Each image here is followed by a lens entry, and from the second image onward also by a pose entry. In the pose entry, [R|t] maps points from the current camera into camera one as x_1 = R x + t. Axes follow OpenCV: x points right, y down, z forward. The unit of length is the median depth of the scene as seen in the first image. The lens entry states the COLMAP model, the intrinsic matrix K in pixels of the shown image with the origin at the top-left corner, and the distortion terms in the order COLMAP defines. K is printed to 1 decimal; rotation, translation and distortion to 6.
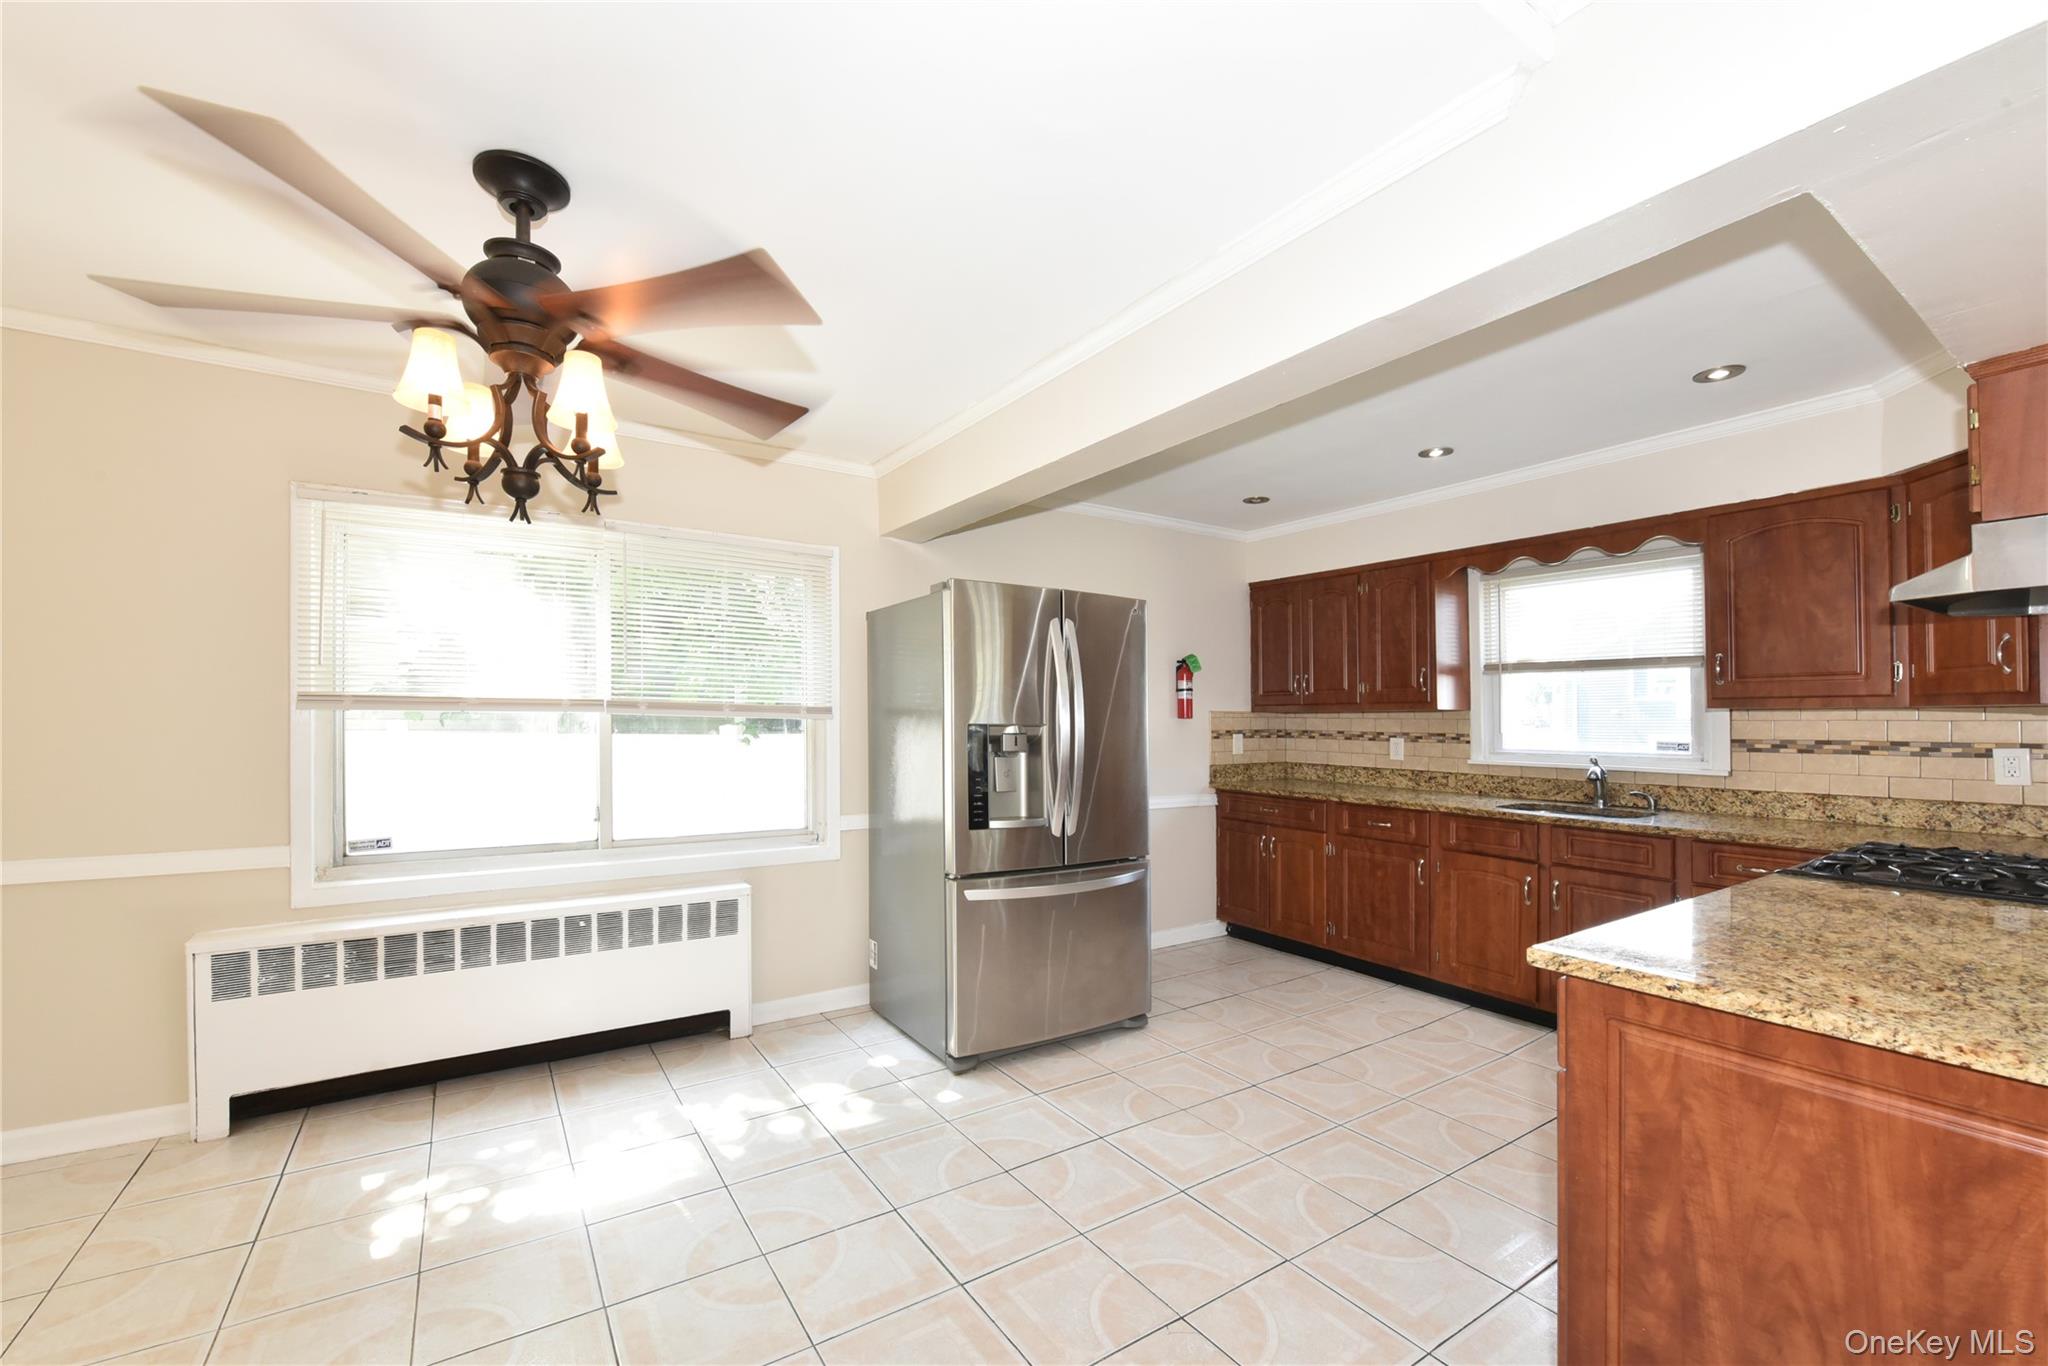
lens RADIAL K [[802.5, 0, 995.8], [0, 802.5, 731.1], [0, 0, 1]] dist [0.000219, -0.000136]
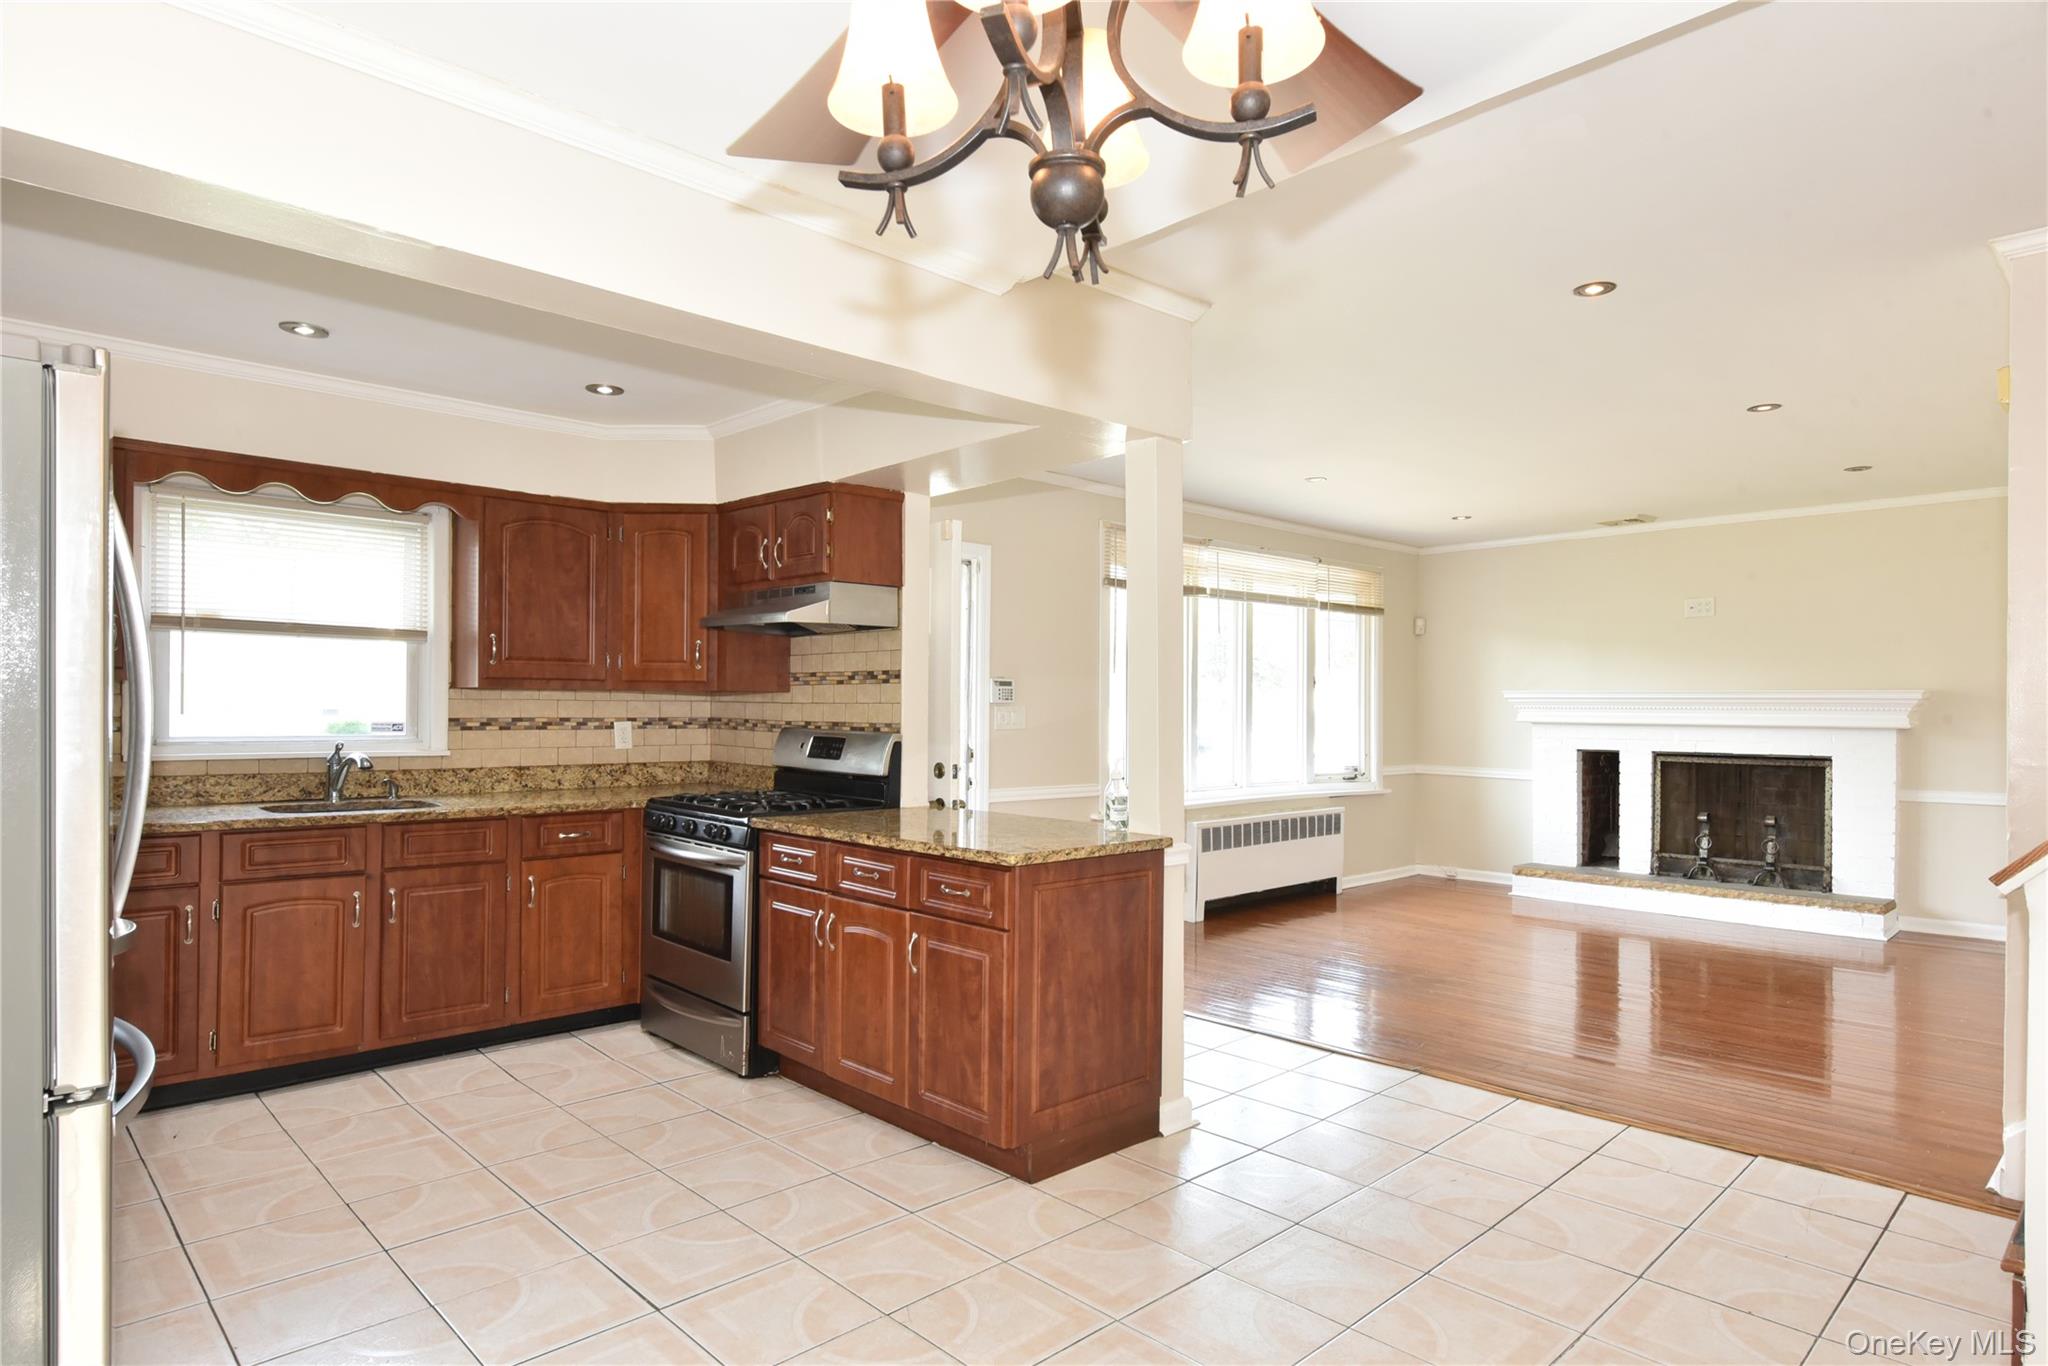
lens RADIAL K [[1140.1, 0, 1026.1], [0, 1140.1, 718.6], [0, 0, 1]] dist [-0.000085, -0.000698]
pose [[-0.178964, -0.015937, 0.983726, -0.636048], [0.003239, 0.999854, 0.016787, -0.011197], [-0.983850, 0.006190, -0.178887, 0.591189]]
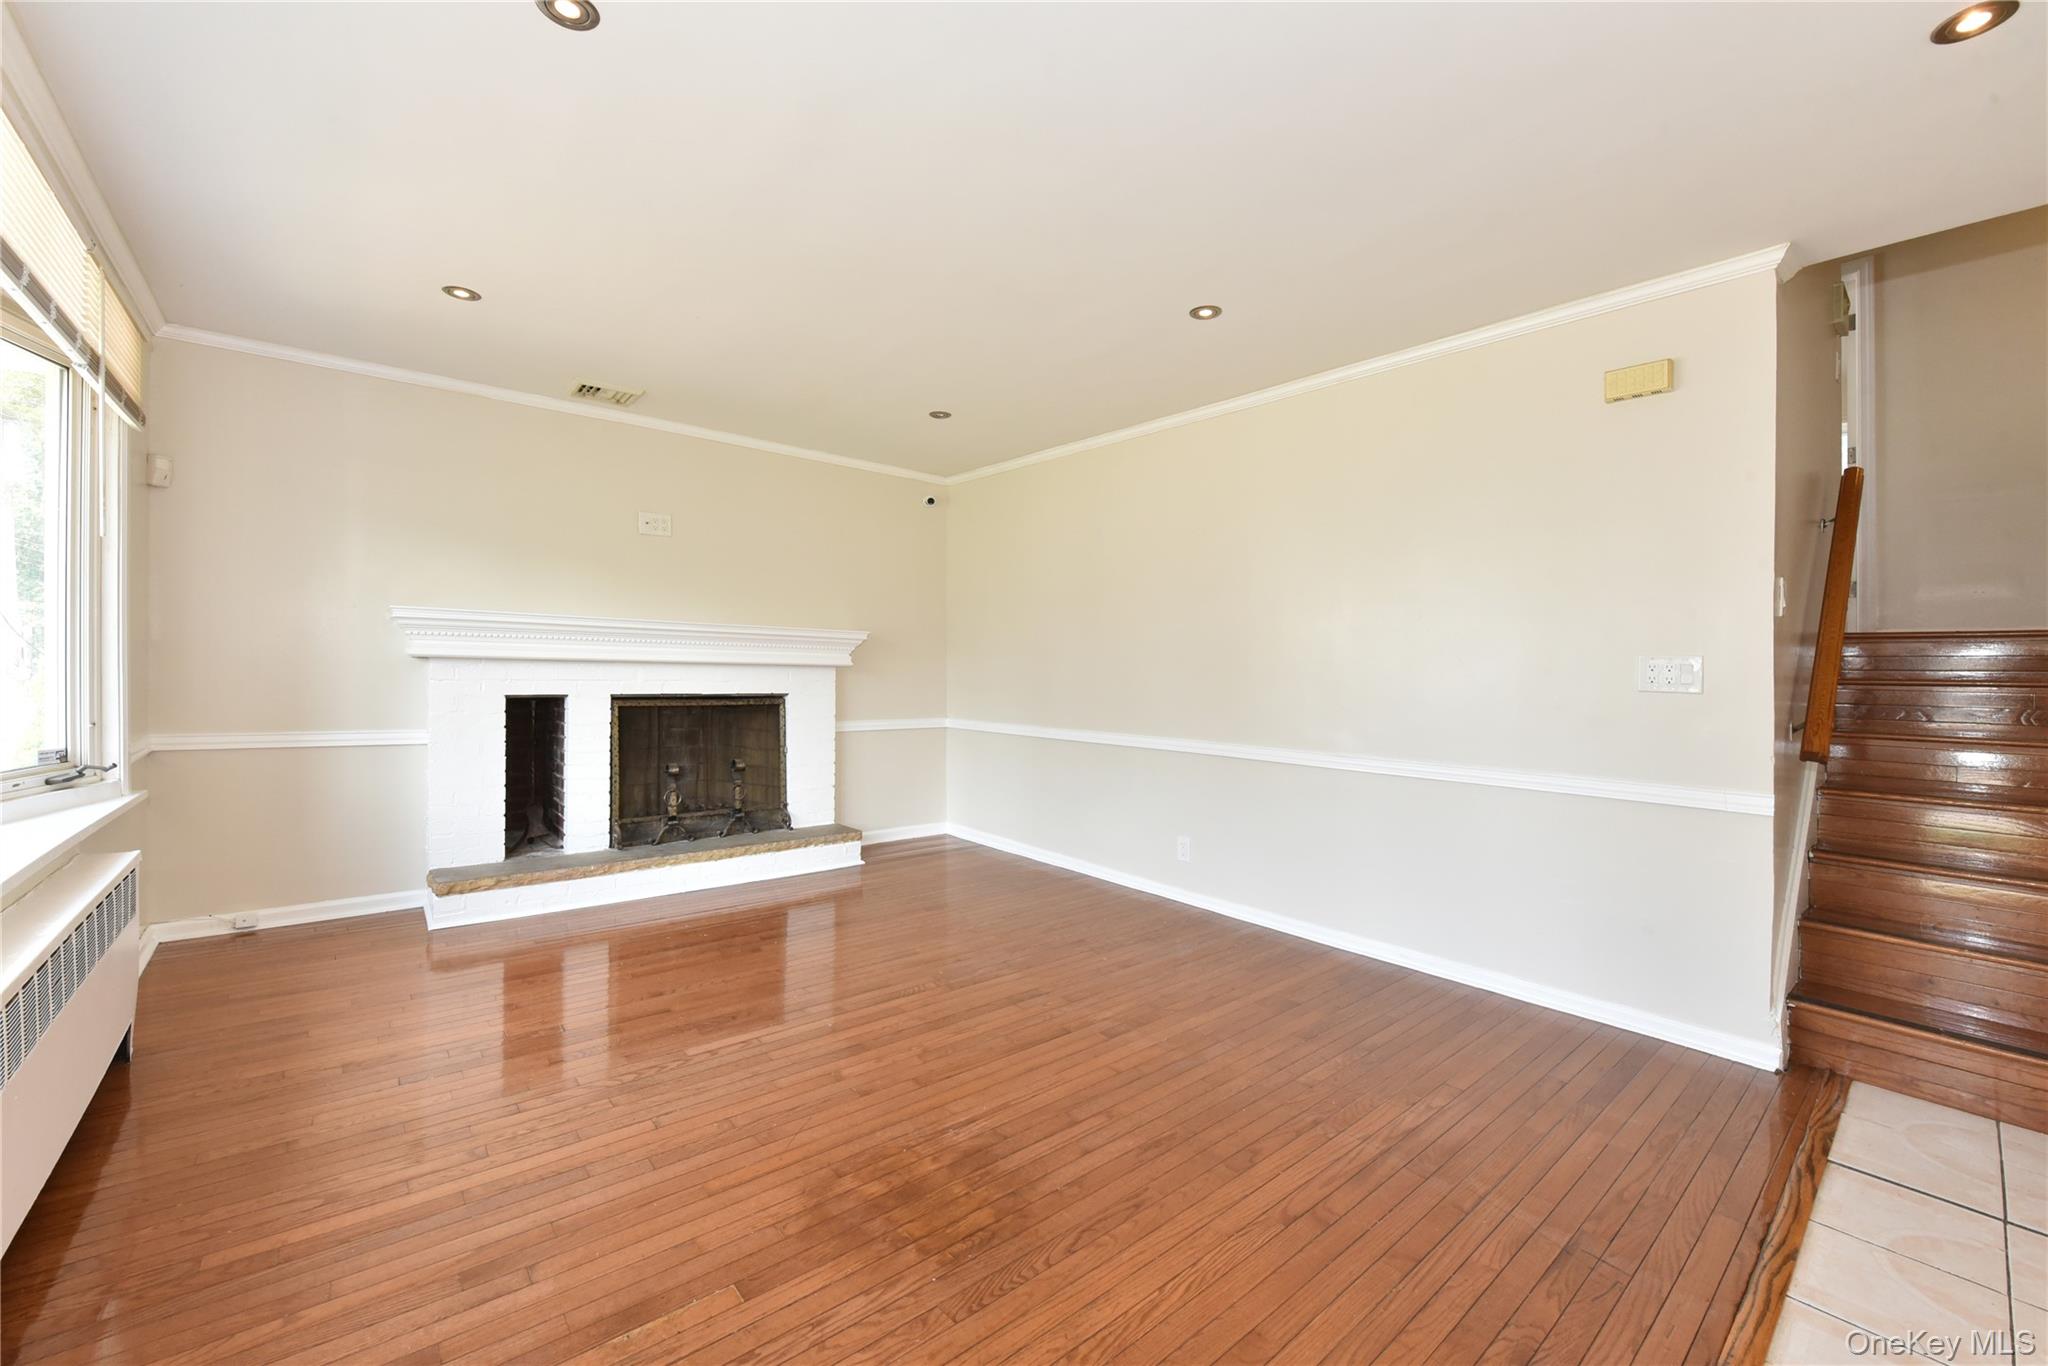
lens RADIAL K [[824.0, 0, 1019.6], [0, 824.0, 659.0], [0, 0, 1]] dist [-0.003996, -0.000281]
pose [[-0.990948, -0.030489, -0.130739, 0.997422], [-0.030734, 0.999528, -0.000146, 0.021982], [0.130682, 0.003873, -0.991417, 0.326266]]
